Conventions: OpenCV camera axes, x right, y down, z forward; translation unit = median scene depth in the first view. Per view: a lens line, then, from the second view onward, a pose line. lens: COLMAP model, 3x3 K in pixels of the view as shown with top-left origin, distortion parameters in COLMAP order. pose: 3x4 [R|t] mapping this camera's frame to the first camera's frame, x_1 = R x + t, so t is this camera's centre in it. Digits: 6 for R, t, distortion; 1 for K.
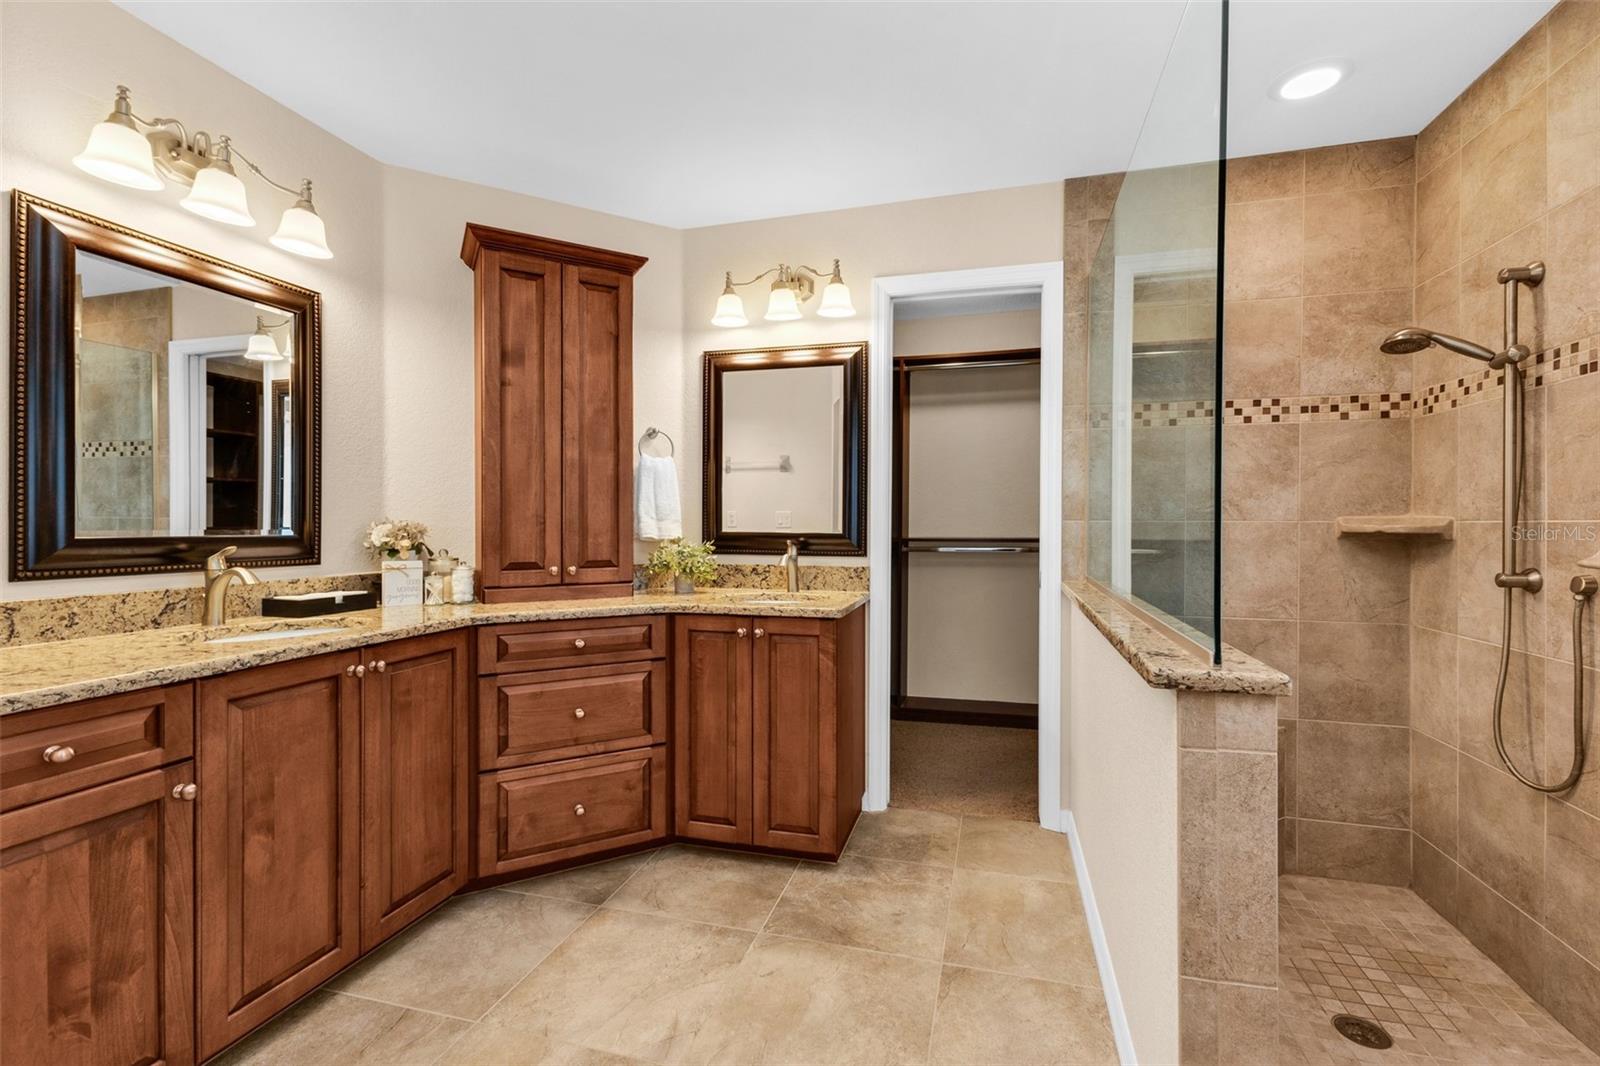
lens RADIAL K [[710.2, 0, 803.0], [0, 710.2, 522.8], [0, 0, 1]] dist [0.019672, -0.005625]
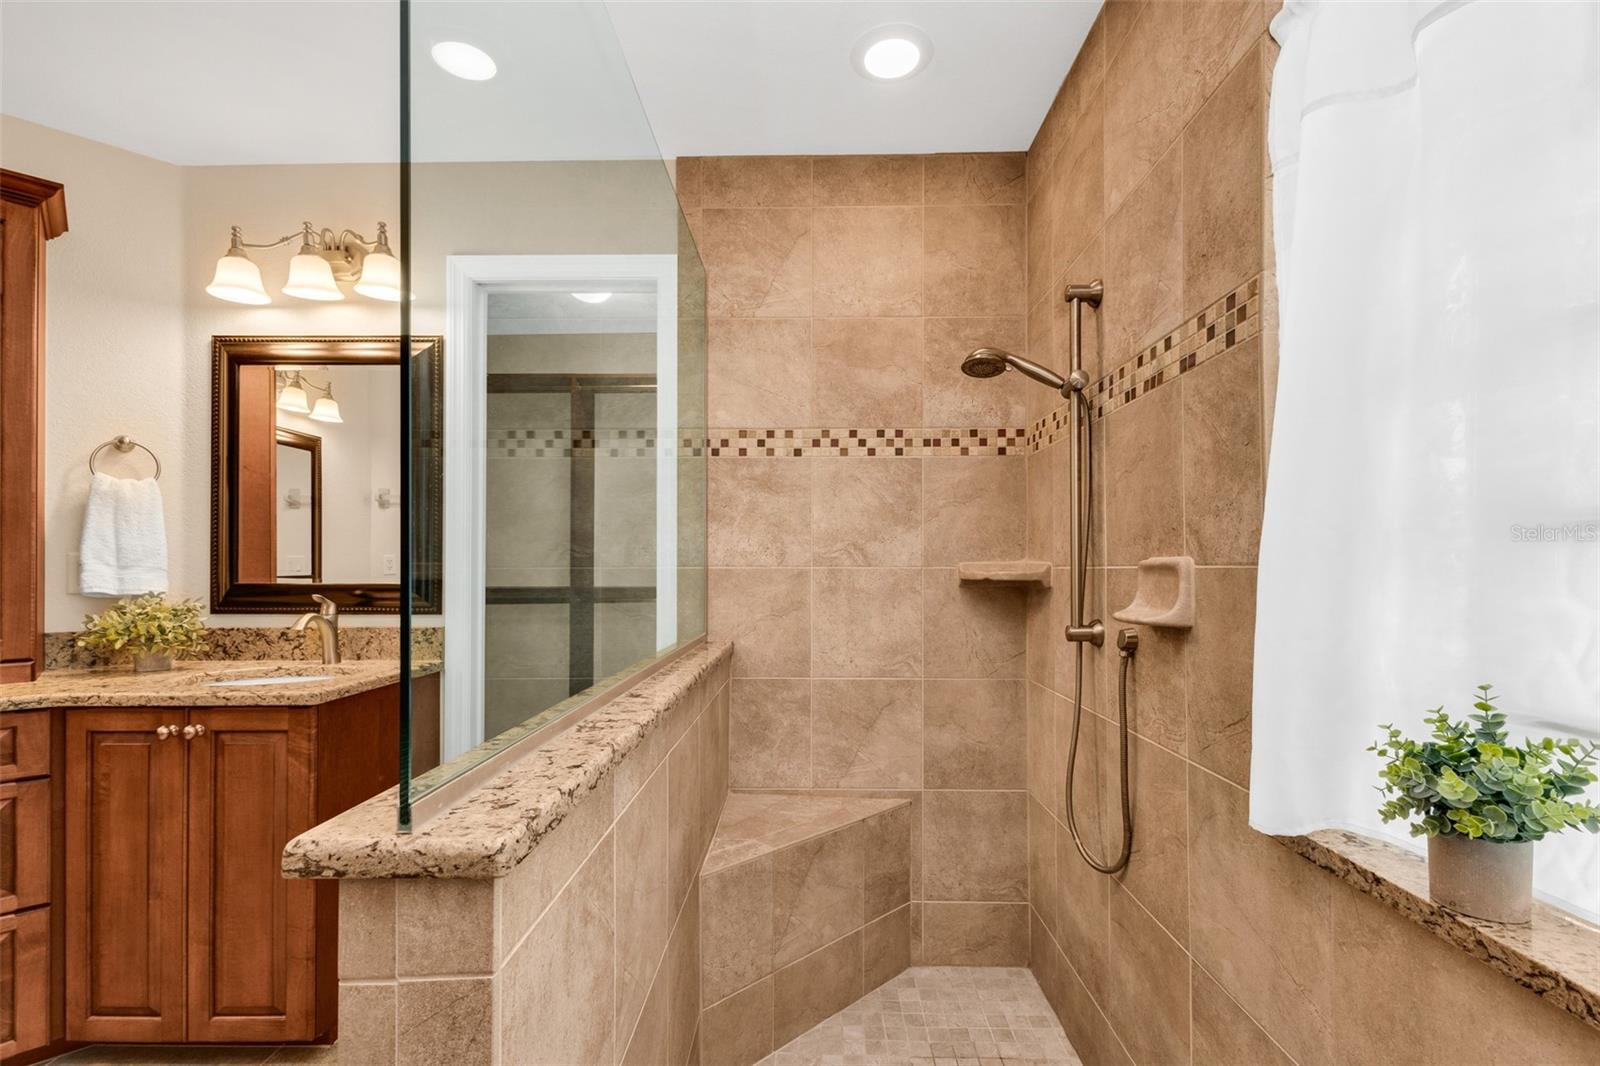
lens RADIAL K [[710.2, 0, 820.6], [0, 710.2, 559.3], [0, 0, 1]] dist [0.019672, -0.005625]
pose [[0.968597, 0.000535, 0.248634, 0.346944], [0.002789, 0.999911, -0.013015, -0.000982], [-0.248619, 0.013300, 0.968510, 0.170309]]
